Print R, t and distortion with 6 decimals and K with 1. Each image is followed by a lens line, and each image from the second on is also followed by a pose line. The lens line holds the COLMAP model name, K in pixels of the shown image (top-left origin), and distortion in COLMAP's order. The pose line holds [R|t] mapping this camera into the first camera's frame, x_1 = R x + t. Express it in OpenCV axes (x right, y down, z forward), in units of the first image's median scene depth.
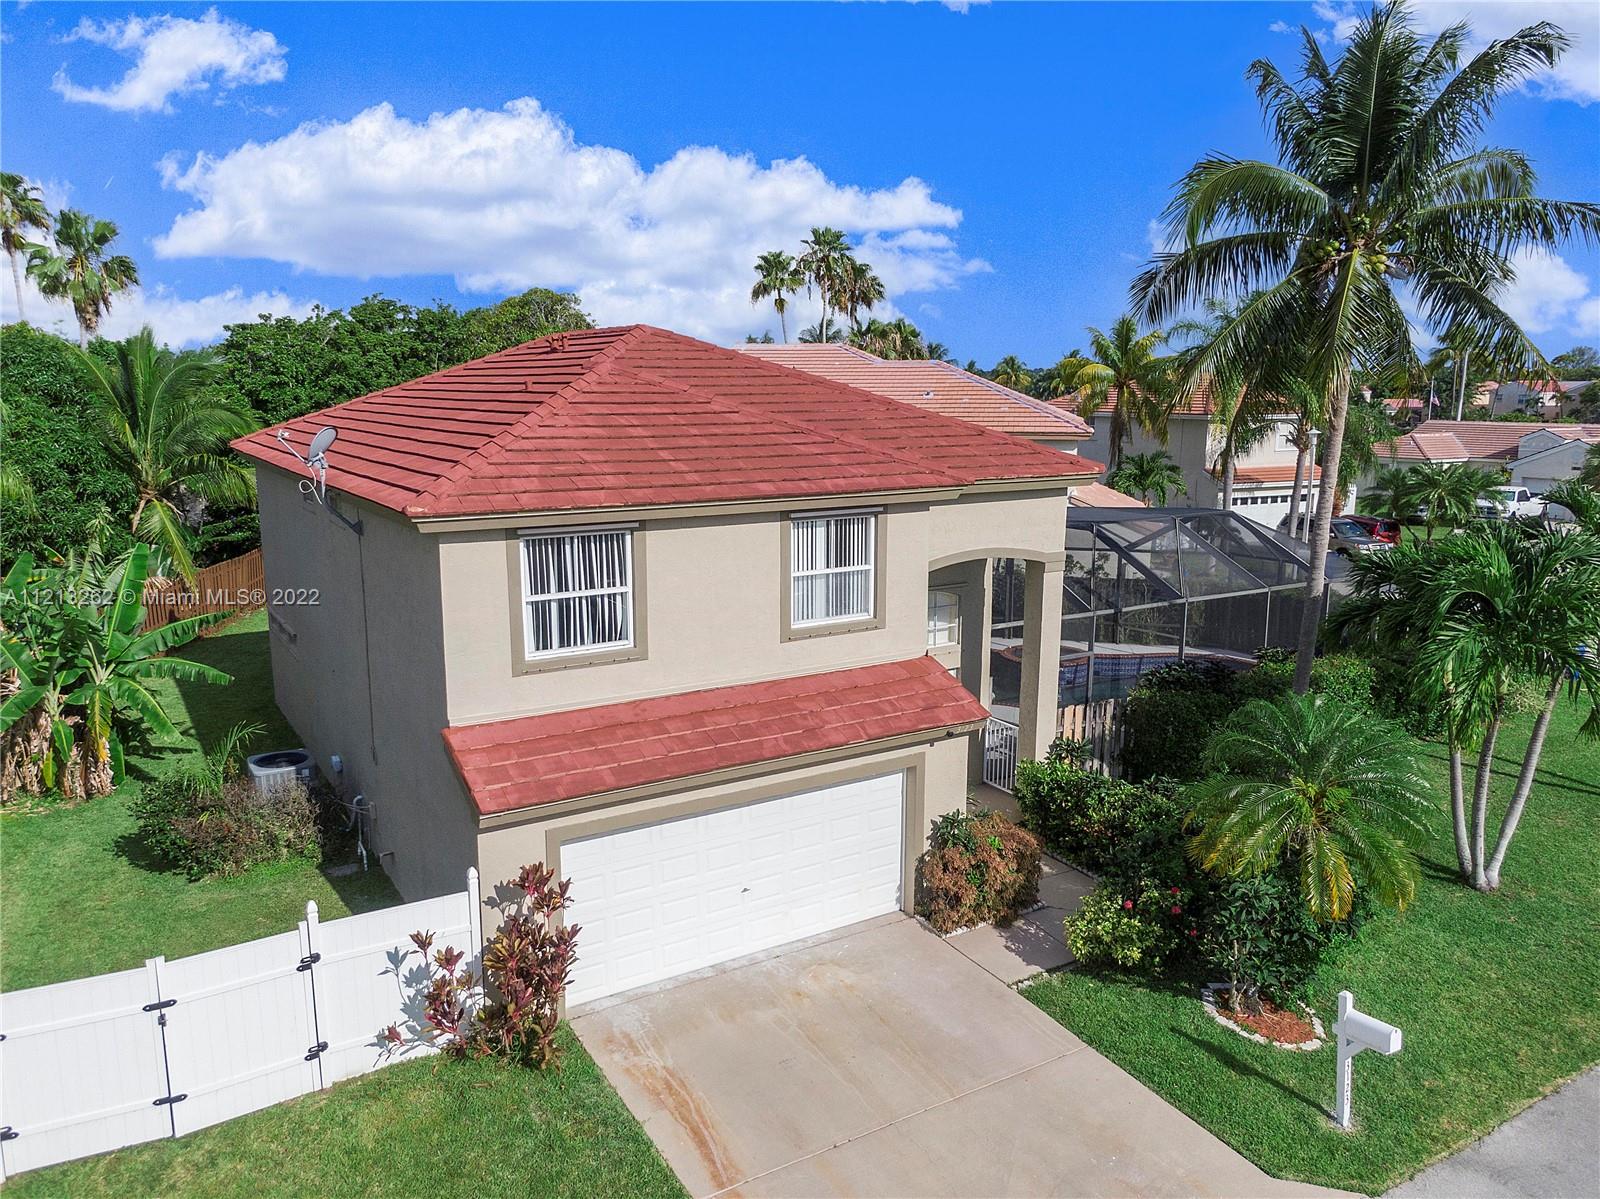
lens RADIAL K [[1156.4, 0, 797.2], [0, 1156.4, 595.0], [0, 0, 1]] dist [0.007457, -0.016028]
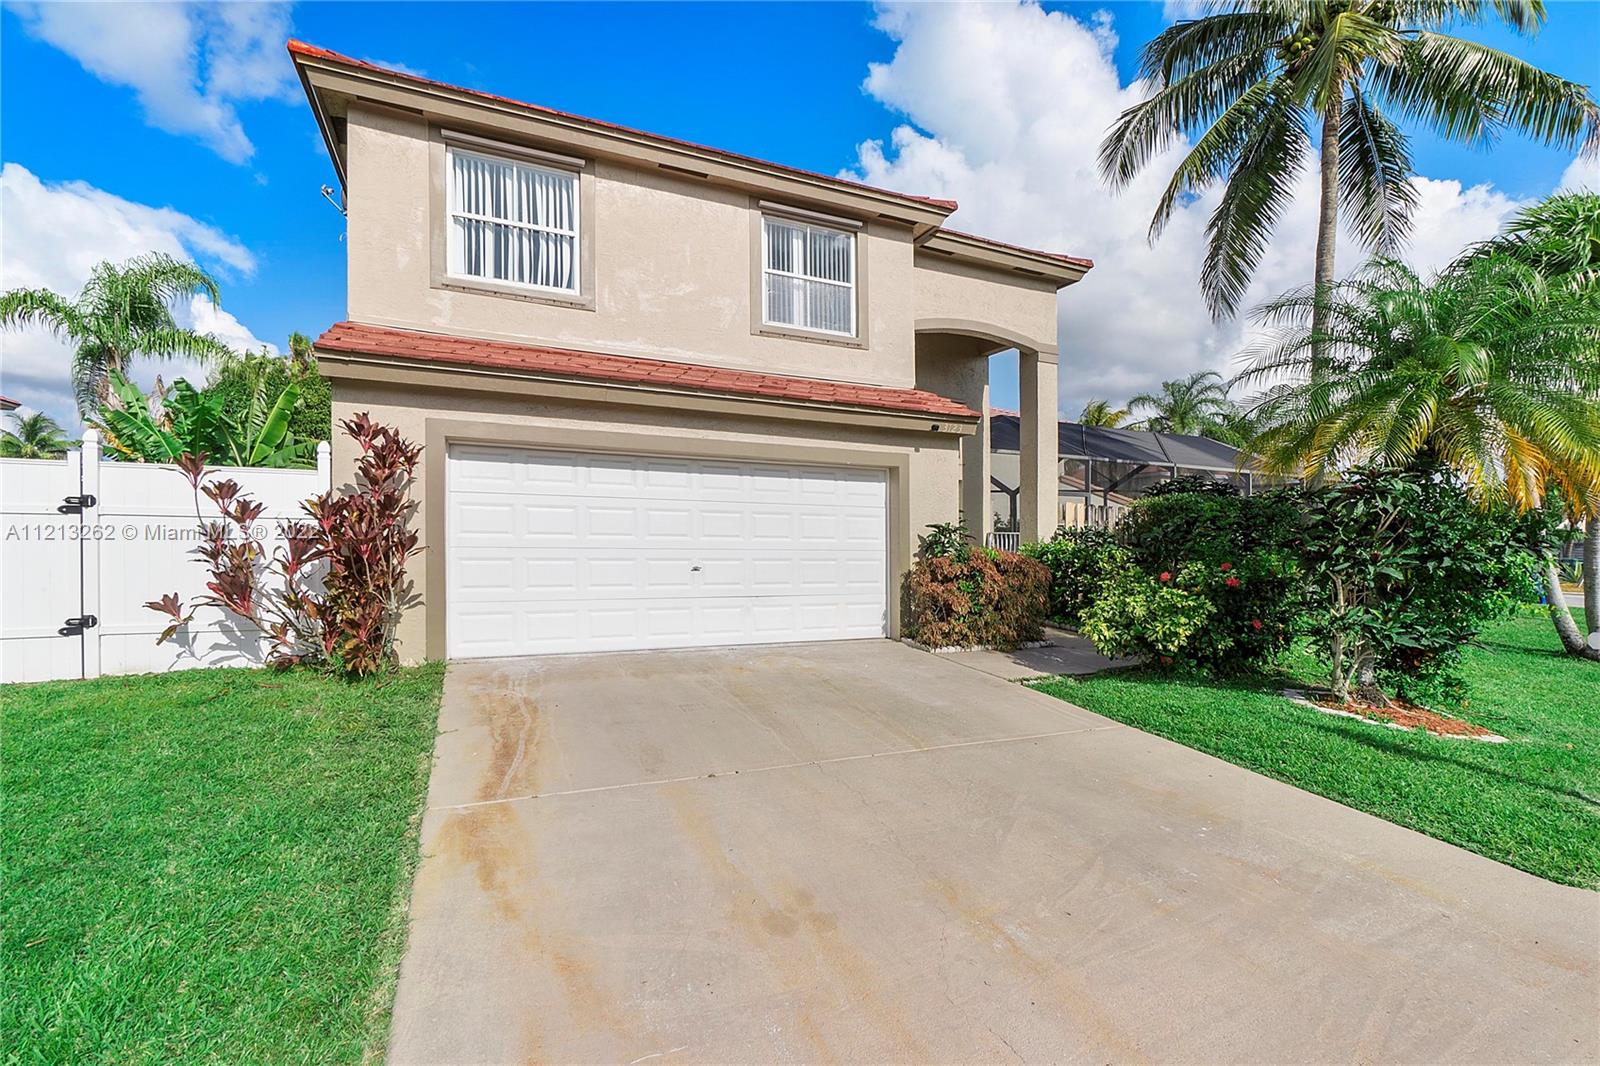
lens RADIAL K [[696.4, 0, 763.0], [0, 696.4, 537.7], [0, 0, 1]] dist [-0.003821, -0.000127]
pose [[0.985403, -0.008641, -0.170016, 0.095515], [-0.021419, 0.984481, -0.174180, 0.319715], [0.168883, 0.175279, 0.969926, 0.480795]]
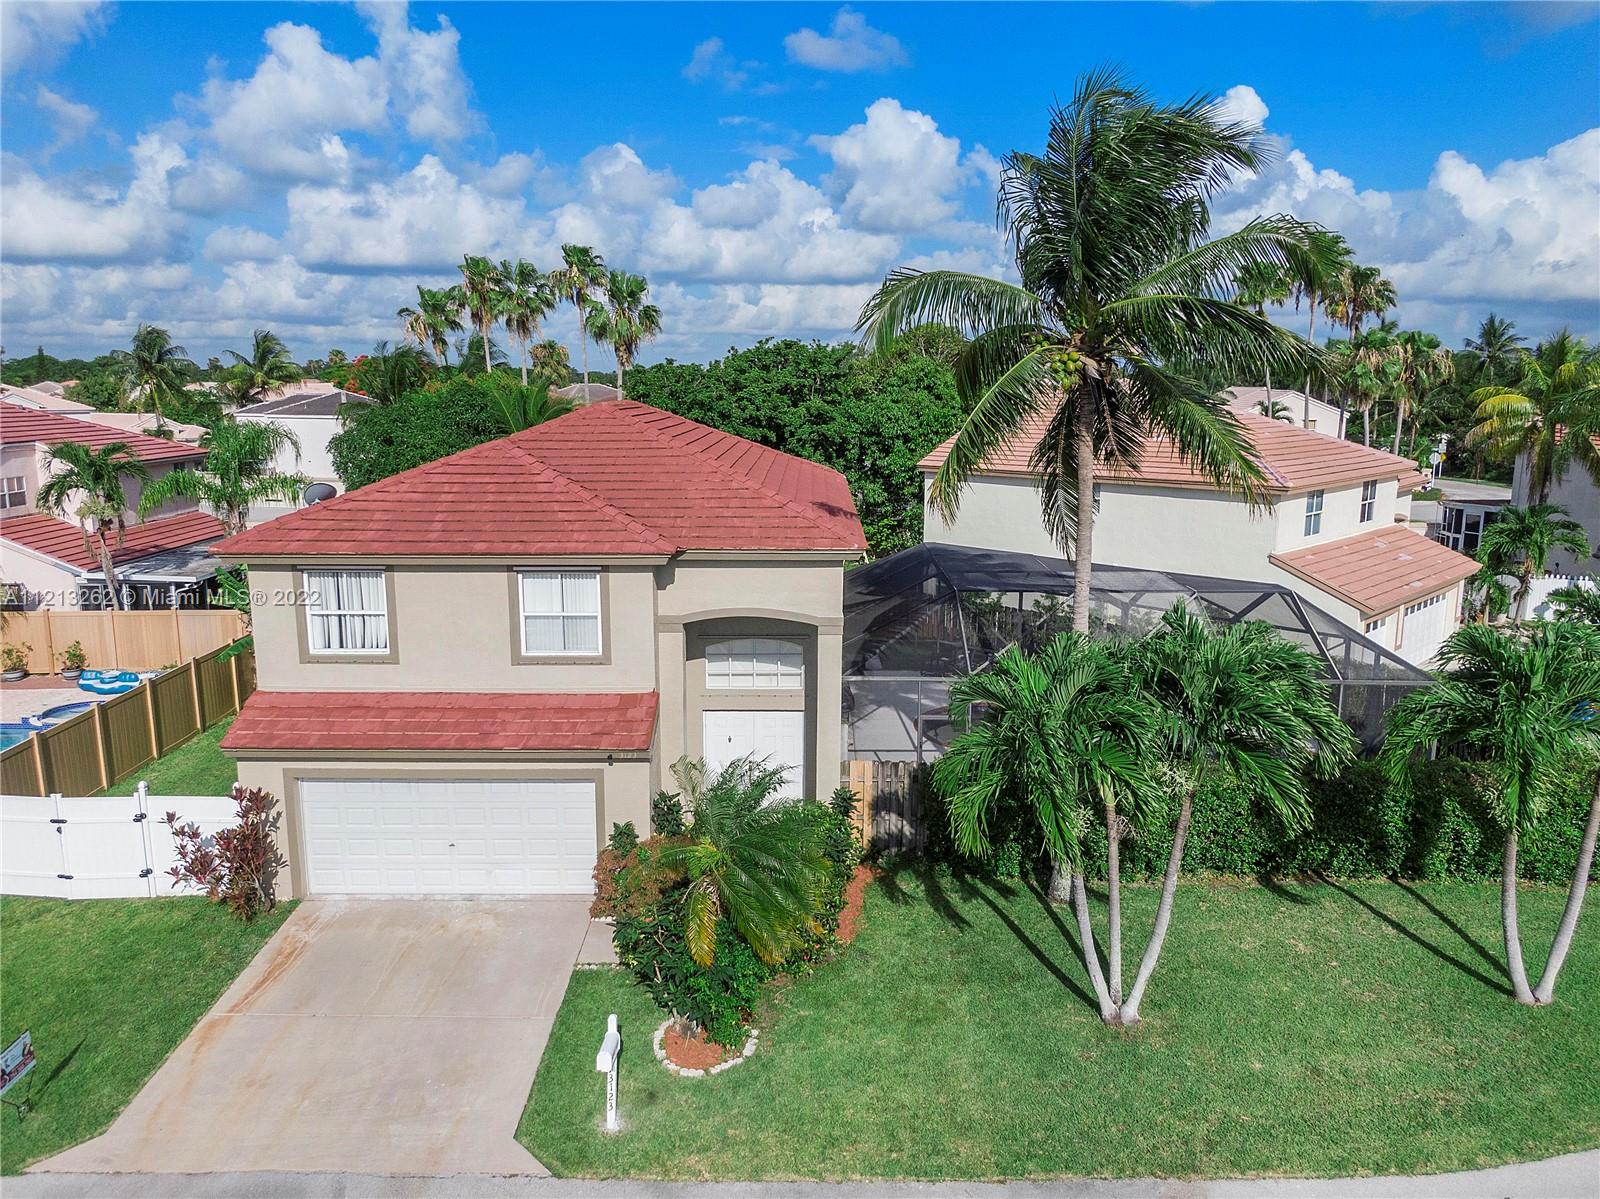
lens RADIAL K [[1156.4, 0, 794.4], [0, 1156.4, 601.1], [0, 0, 1]] dist [0.007457, -0.016028]
pose [[0.837904, 0.094549, -0.537567, 0.960294], [-0.090452, 0.995318, 0.034073, -0.105104], [0.538271, 0.020074, 0.842533, 0.077120]]
